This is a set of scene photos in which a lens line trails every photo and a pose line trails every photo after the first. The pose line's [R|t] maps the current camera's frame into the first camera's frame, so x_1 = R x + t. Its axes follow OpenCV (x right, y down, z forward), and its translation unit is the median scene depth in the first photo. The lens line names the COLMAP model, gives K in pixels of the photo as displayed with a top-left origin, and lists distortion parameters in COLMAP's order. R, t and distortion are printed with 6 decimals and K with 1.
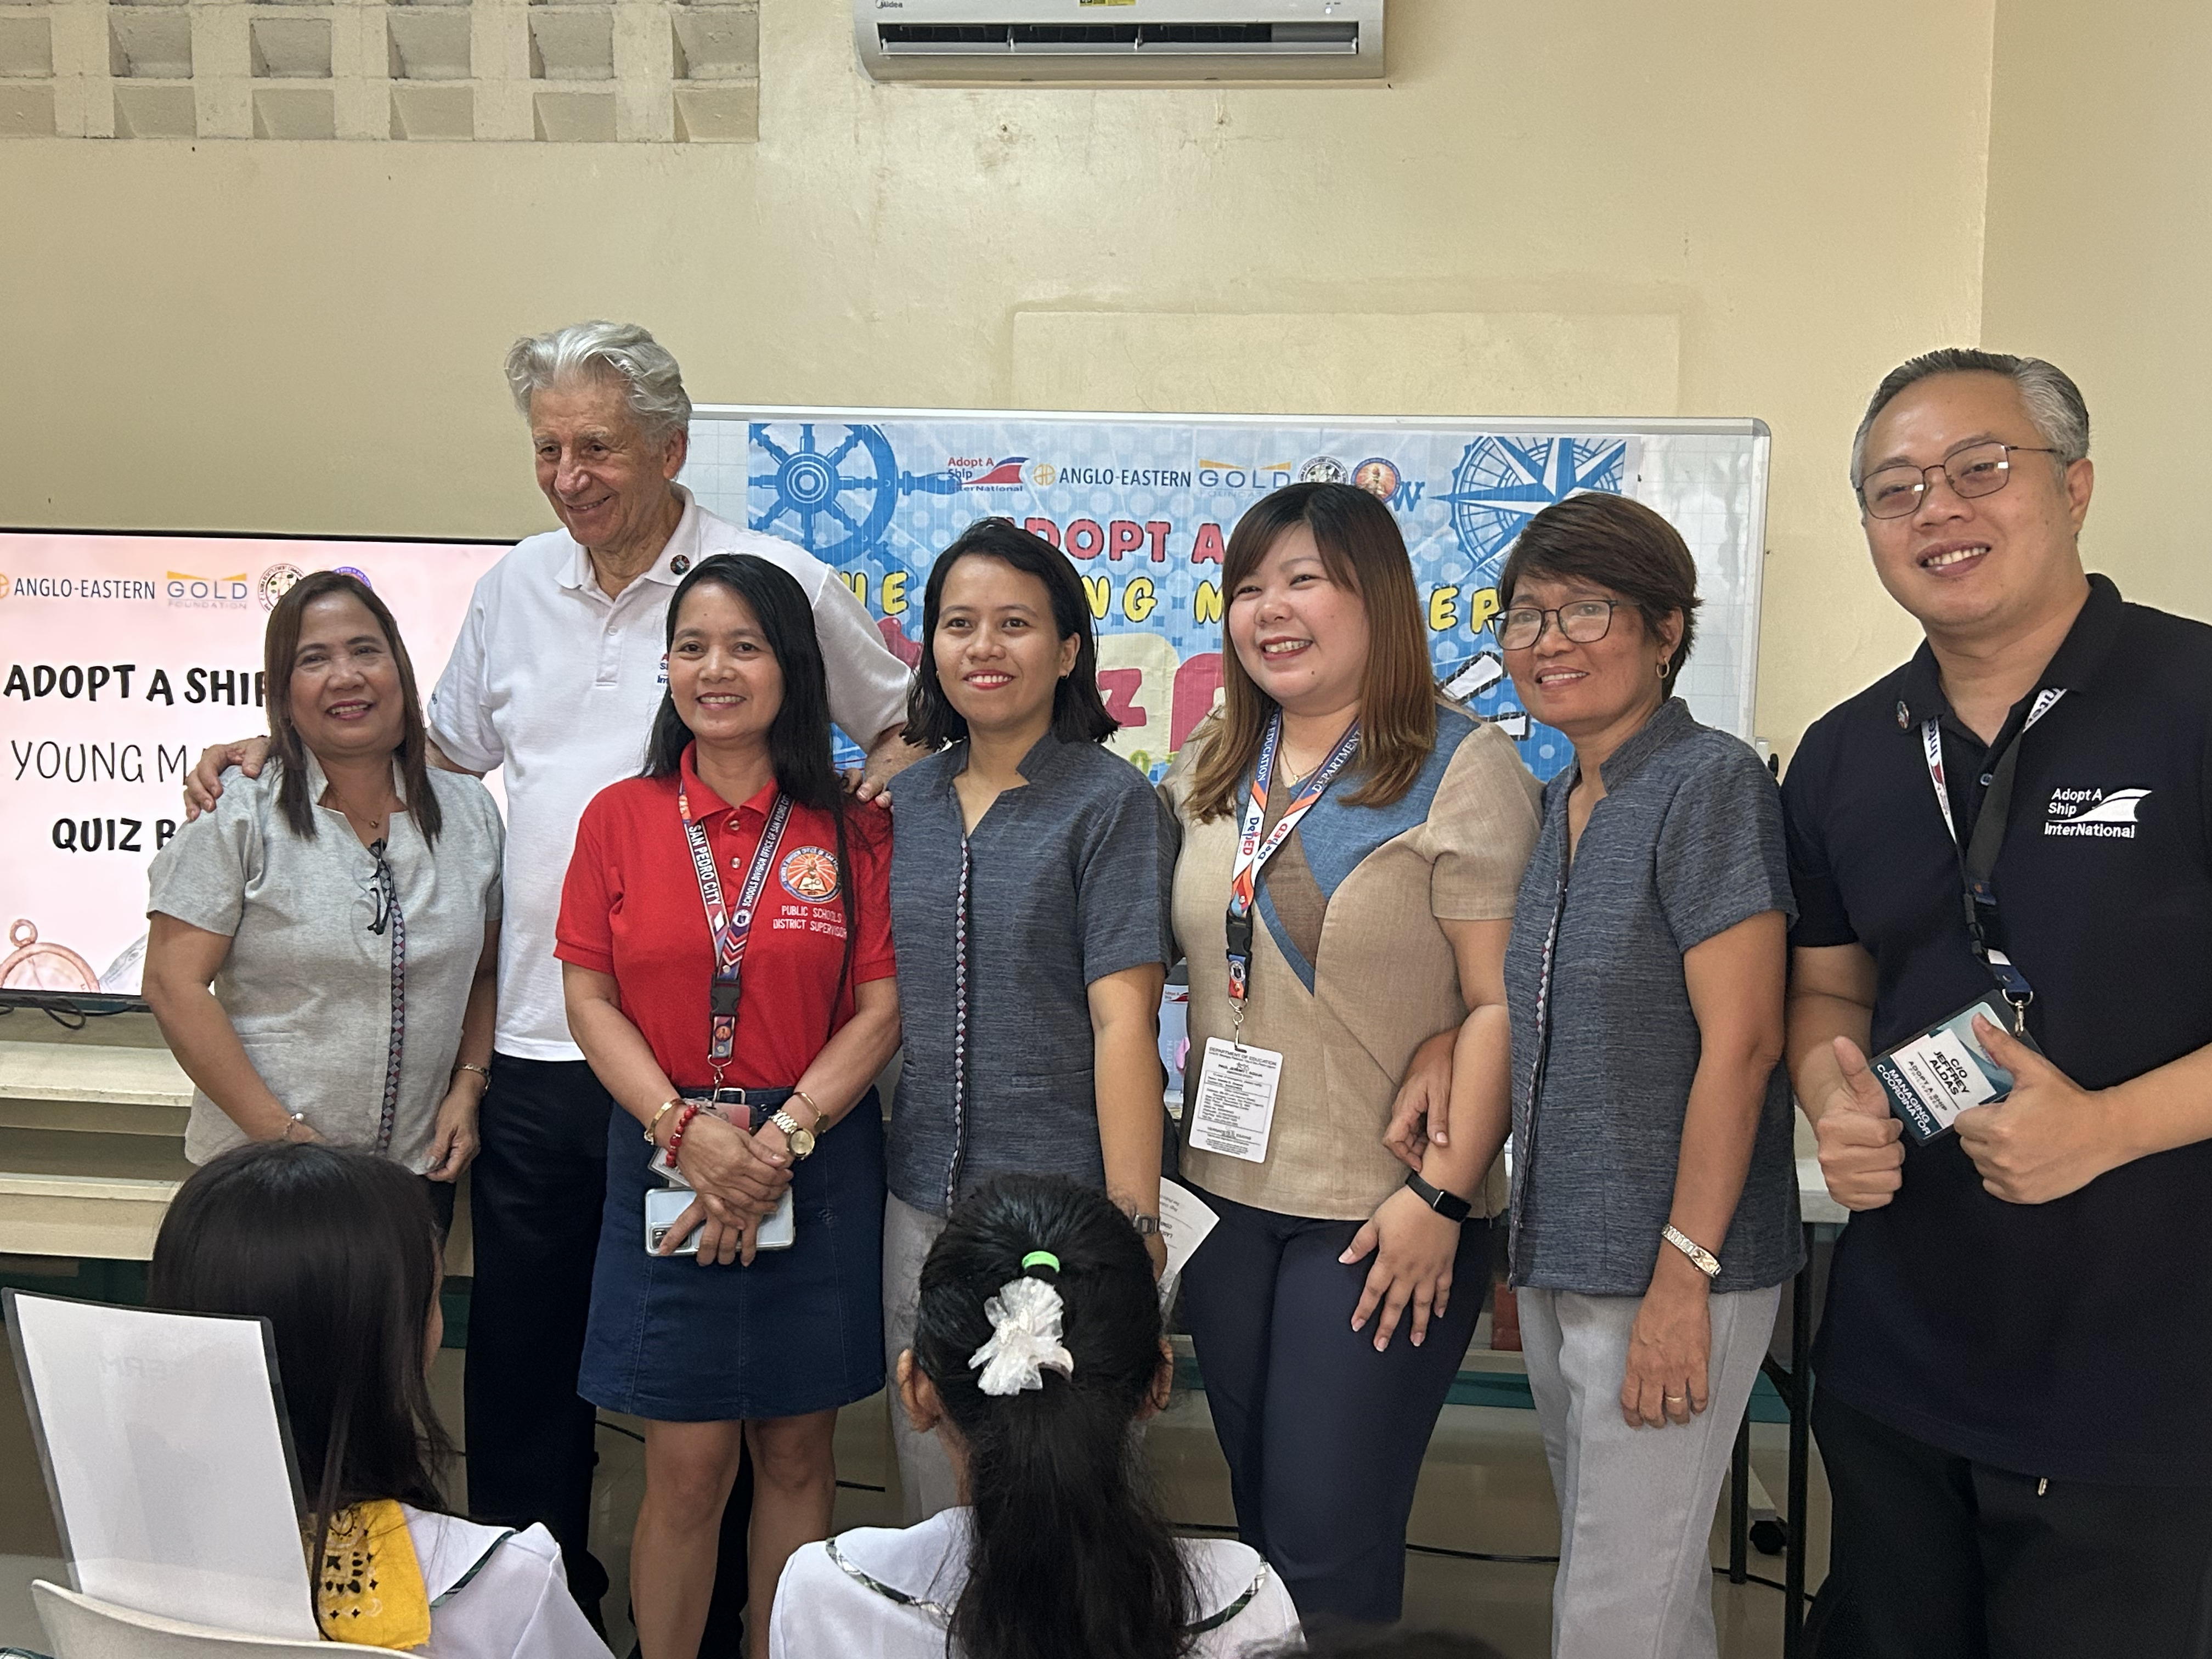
lens RADIAL K [[2340.8, 0, 1116.7], [0, 2340.8, 888.8], [0, 0, 1]] dist [0.070476, 0.000000]
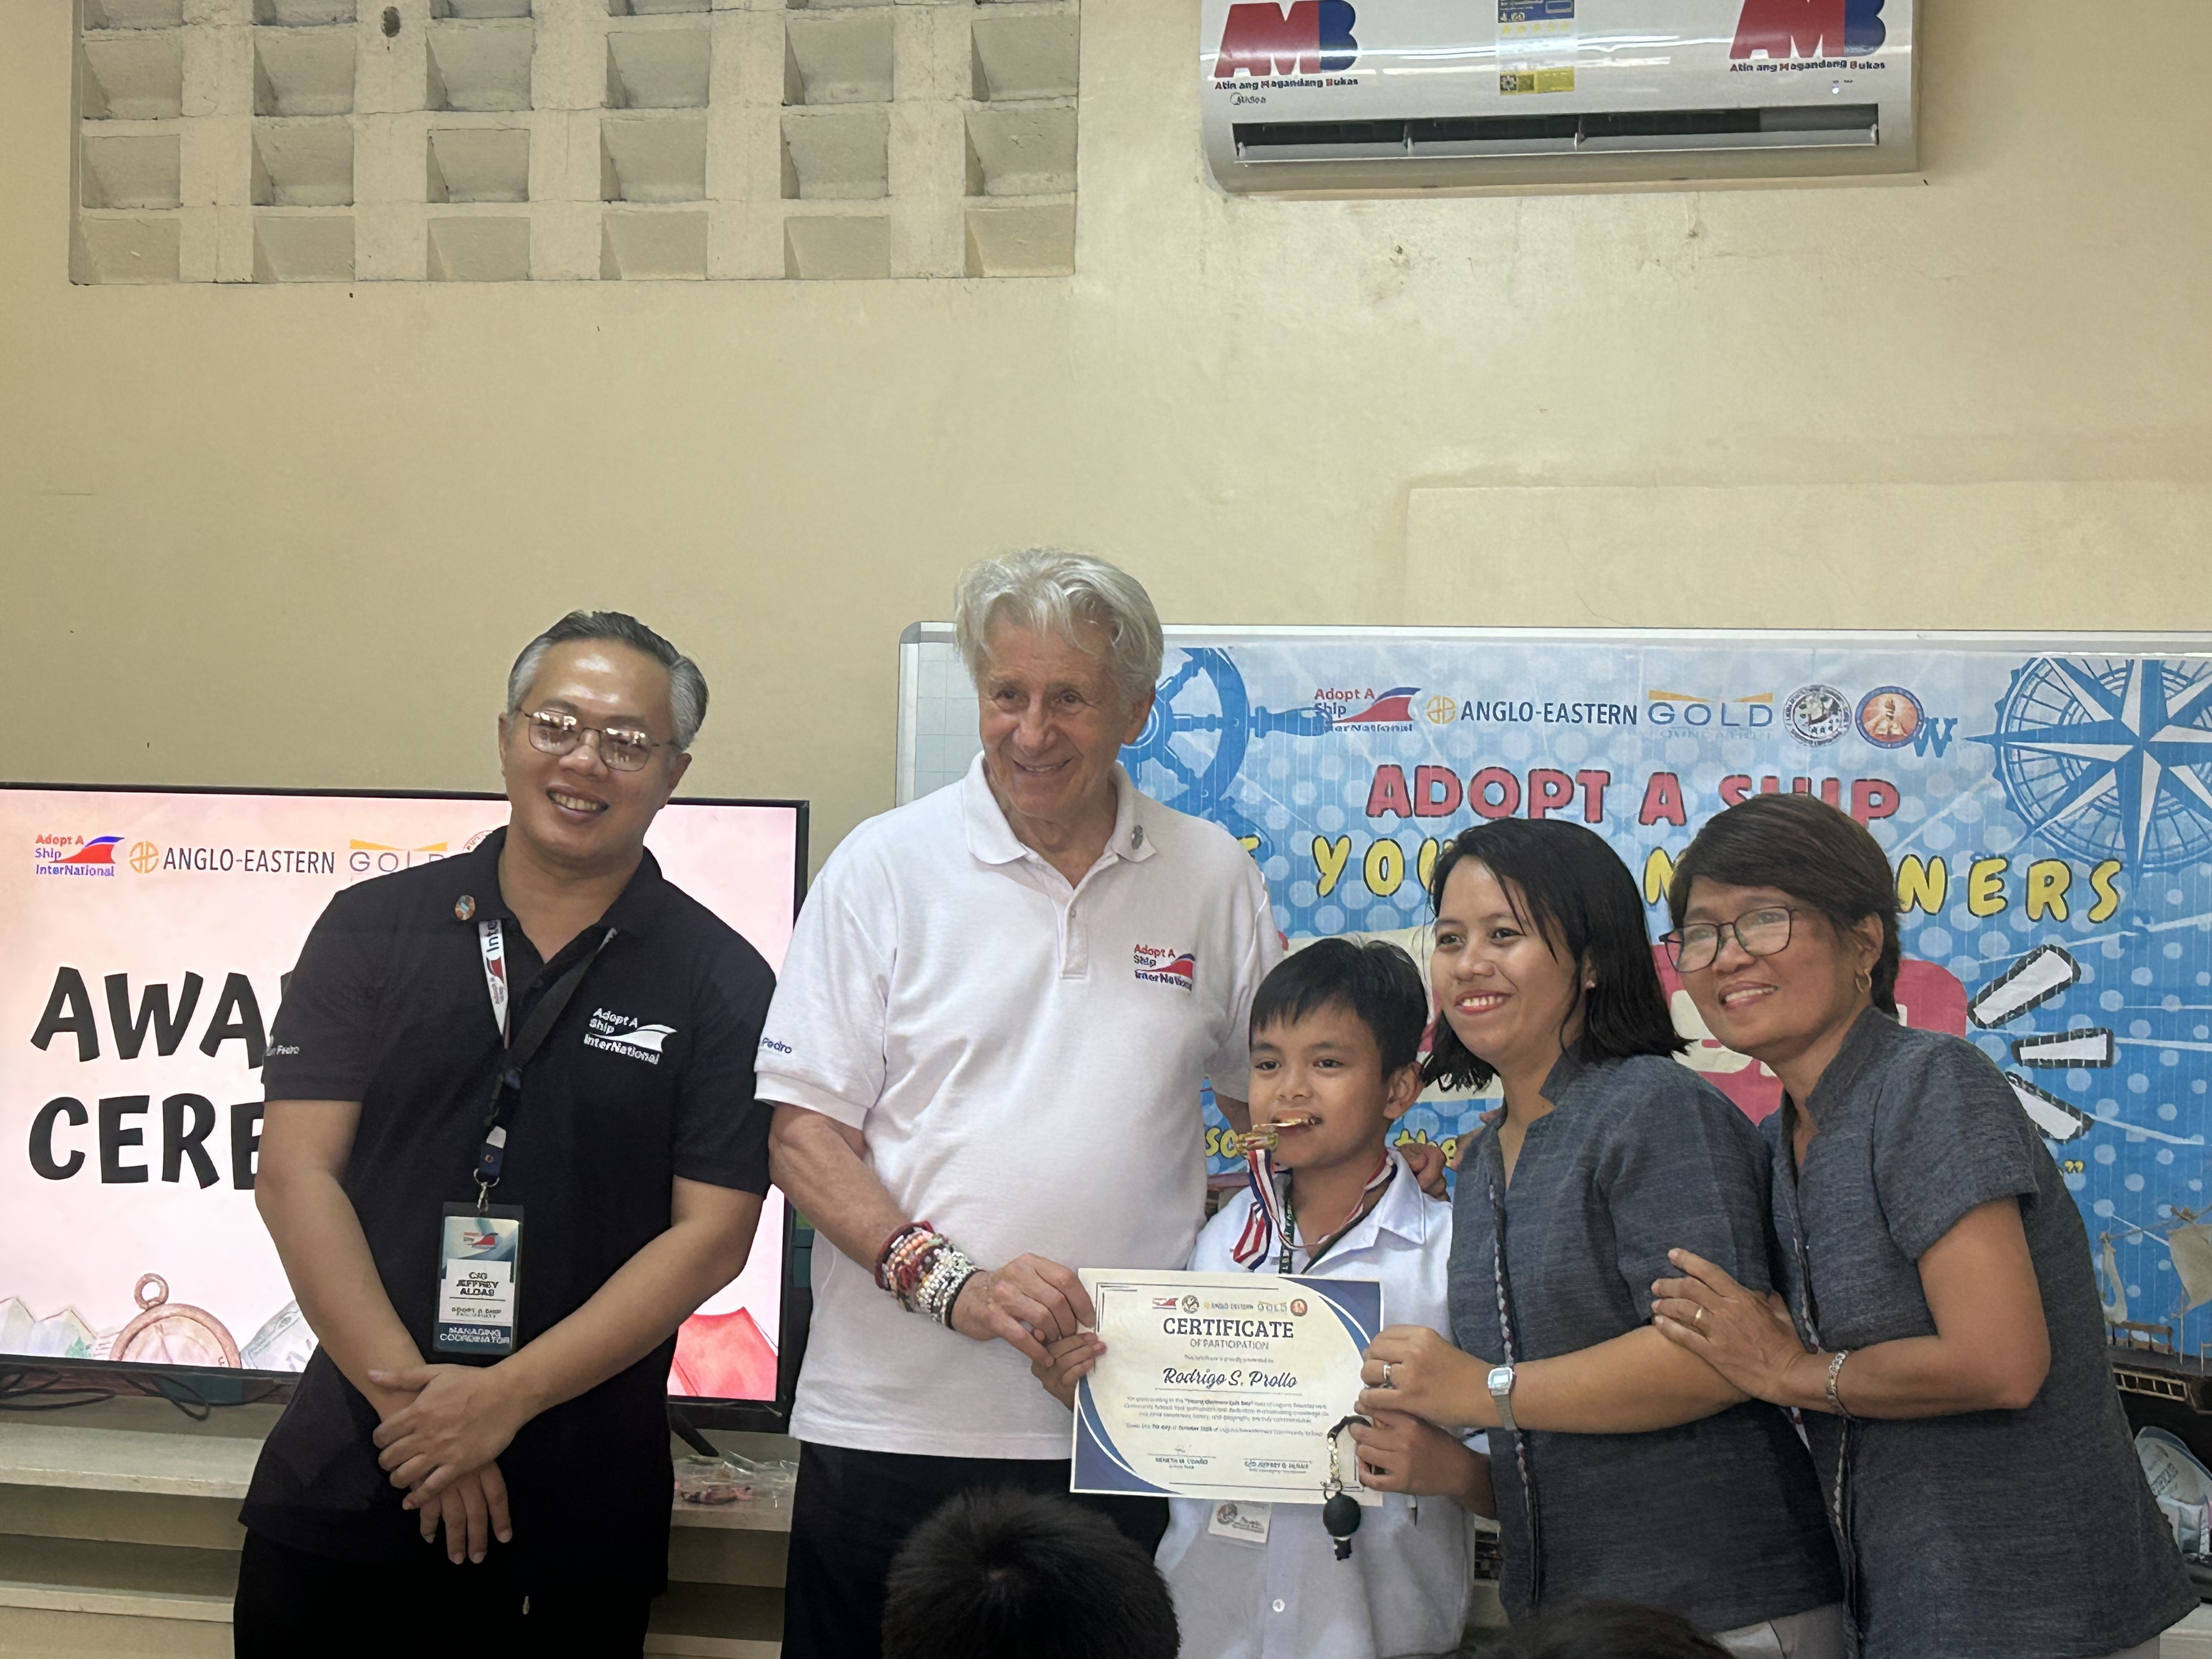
lens RADIAL K [[3799.1, 0, 1078.4], [0, 3799.1, 843.4], [0, 0, 1]] dist [0.149765, 0.000000]
pose [[0.990834, 0.001340, -0.135078, 0.018929], [-0.018659, 0.991723, -0.127034, 0.024834], [0.133790, 0.128390, 0.982658, -0.219175]]
